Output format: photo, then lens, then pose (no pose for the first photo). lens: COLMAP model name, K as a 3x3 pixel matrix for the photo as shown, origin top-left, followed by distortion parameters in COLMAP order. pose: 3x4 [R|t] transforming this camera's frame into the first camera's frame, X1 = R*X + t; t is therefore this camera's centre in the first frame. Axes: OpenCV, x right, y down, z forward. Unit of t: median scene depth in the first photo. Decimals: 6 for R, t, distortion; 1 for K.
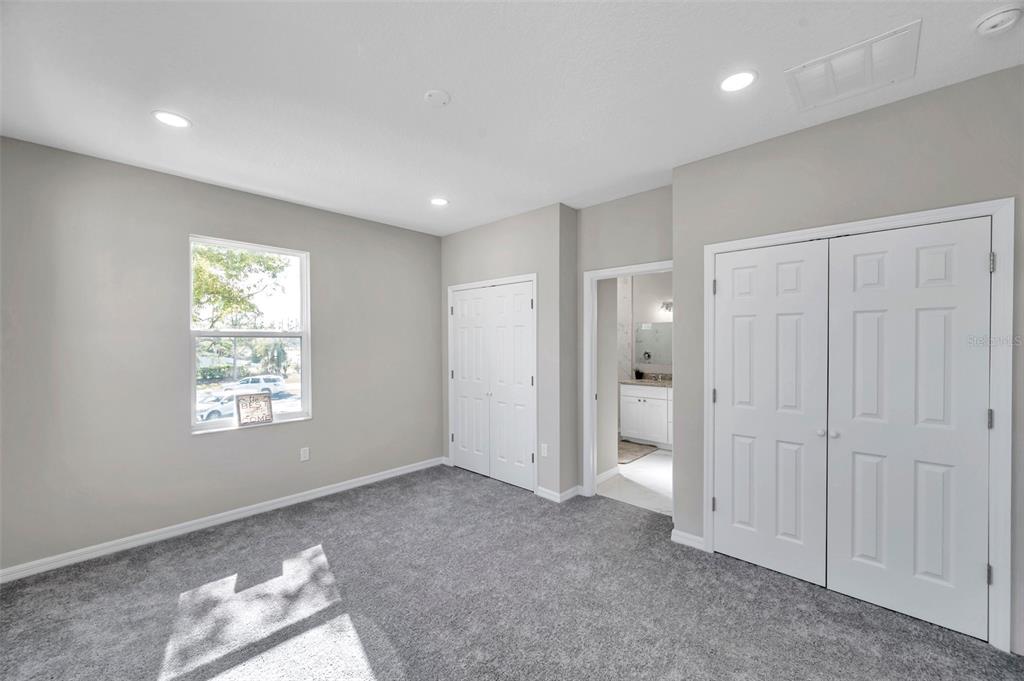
lens RADIAL K [[407.6, 0, 531.4], [0, 407.6, 345.9], [0, 0, 1]] dist [0.000464, 0.000216]
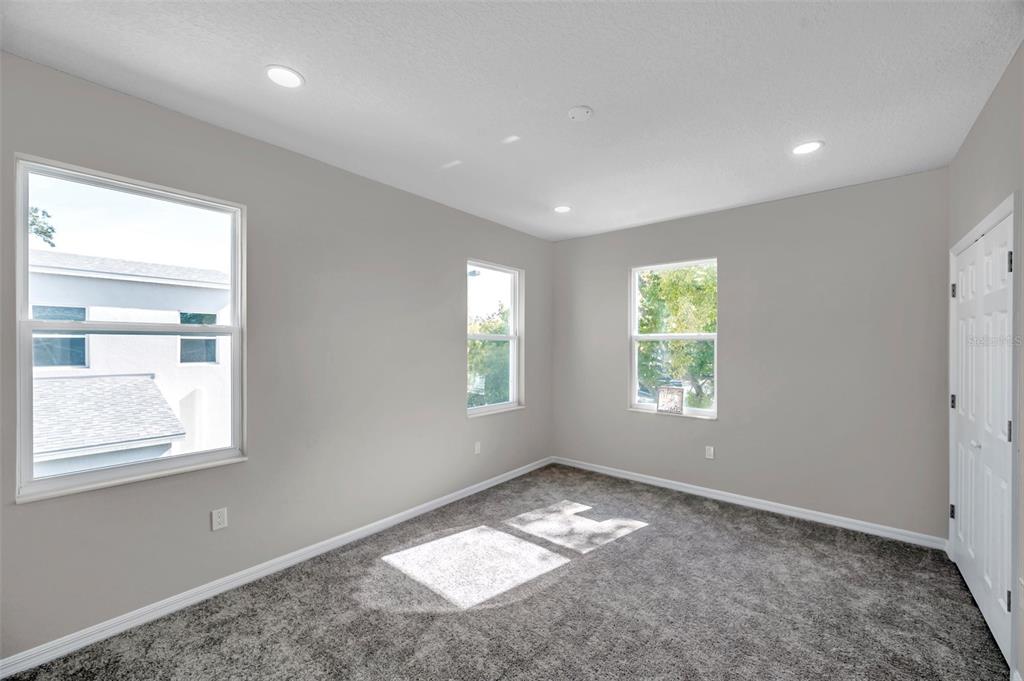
lens RADIAL K [[407.6, 0, 499.2], [0, 407.6, 358.2], [0, 0, 1]] dist [0.000464, 0.000216]
pose [[0.012672, 0.035546, -0.999288, 0.508768], [-0.009640, 0.999326, 0.035425, -0.006251], [0.999873, 0.009184, 0.013006, 0.494003]]
